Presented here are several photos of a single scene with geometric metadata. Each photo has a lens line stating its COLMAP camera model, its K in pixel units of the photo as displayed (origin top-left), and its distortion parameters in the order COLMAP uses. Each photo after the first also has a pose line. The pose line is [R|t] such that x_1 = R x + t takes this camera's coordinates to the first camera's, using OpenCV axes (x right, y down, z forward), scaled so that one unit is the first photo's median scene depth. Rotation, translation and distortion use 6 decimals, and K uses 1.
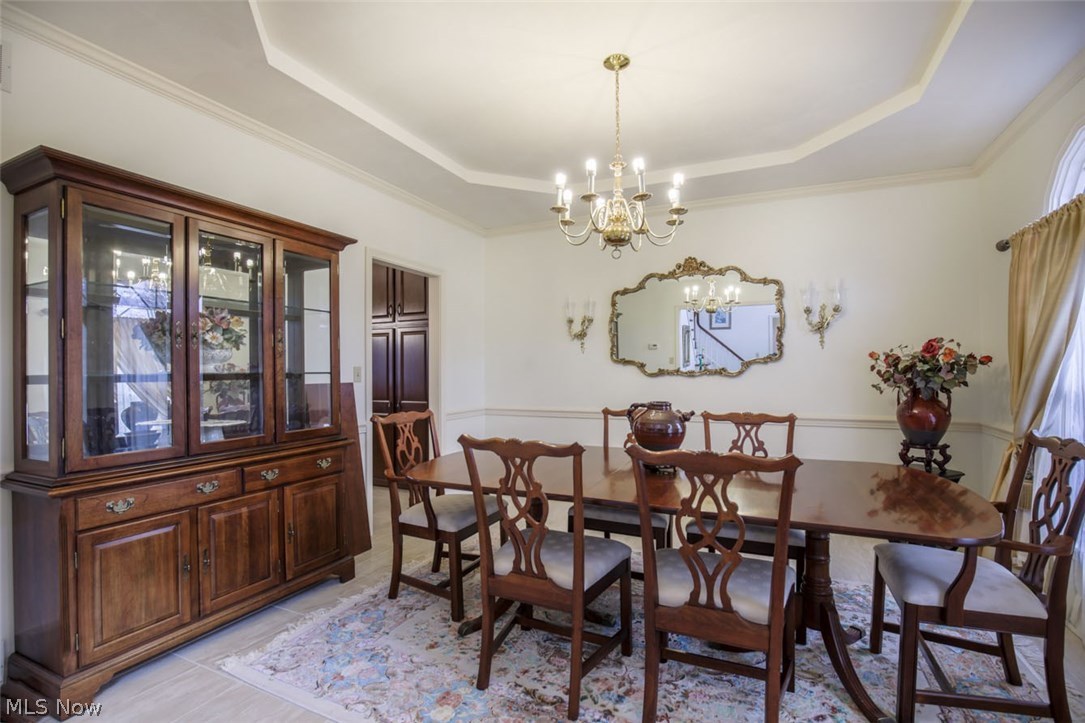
lens RADIAL K [[501.7, 0, 538.0], [0, 501.7, 365.9], [0, 0, 1]] dist [-0.017789, 0.000847]
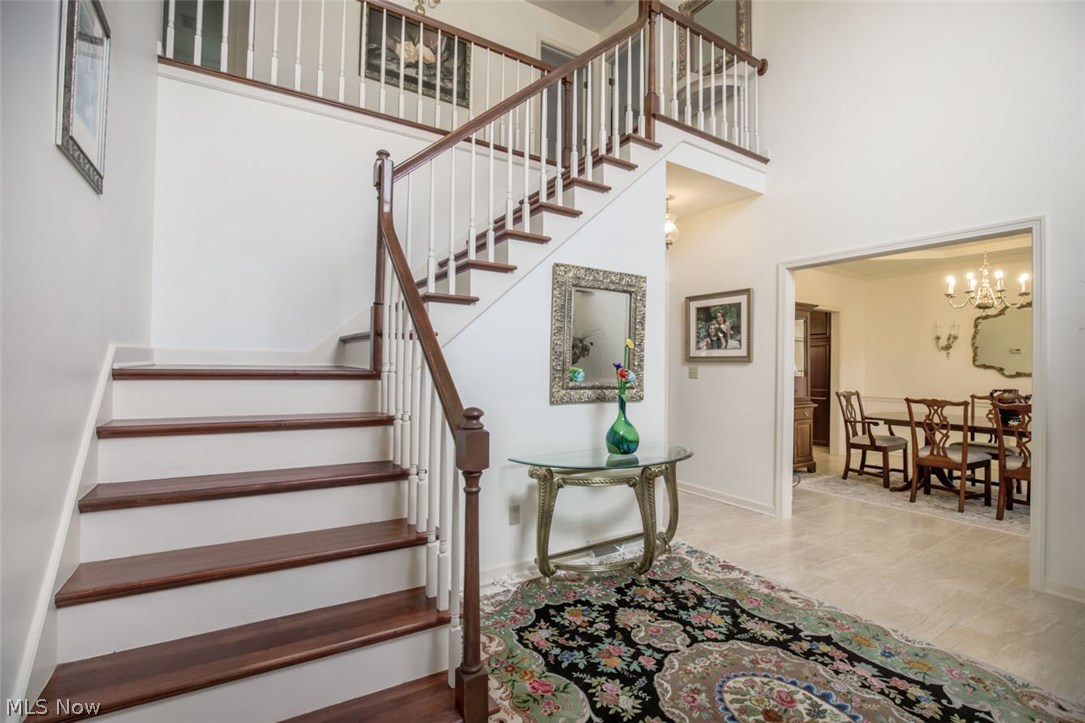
lens RADIAL K [[501.7, 0, 547.9], [0, 501.7, 361.6], [0, 0, 1]] dist [-0.017789, 0.000847]
pose [[0.856979, 0.012578, -0.515197, -0.270037], [-0.012735, 0.999914, 0.003228, -0.017749], [0.515193, 0.003794, 0.857066, -1.358629]]
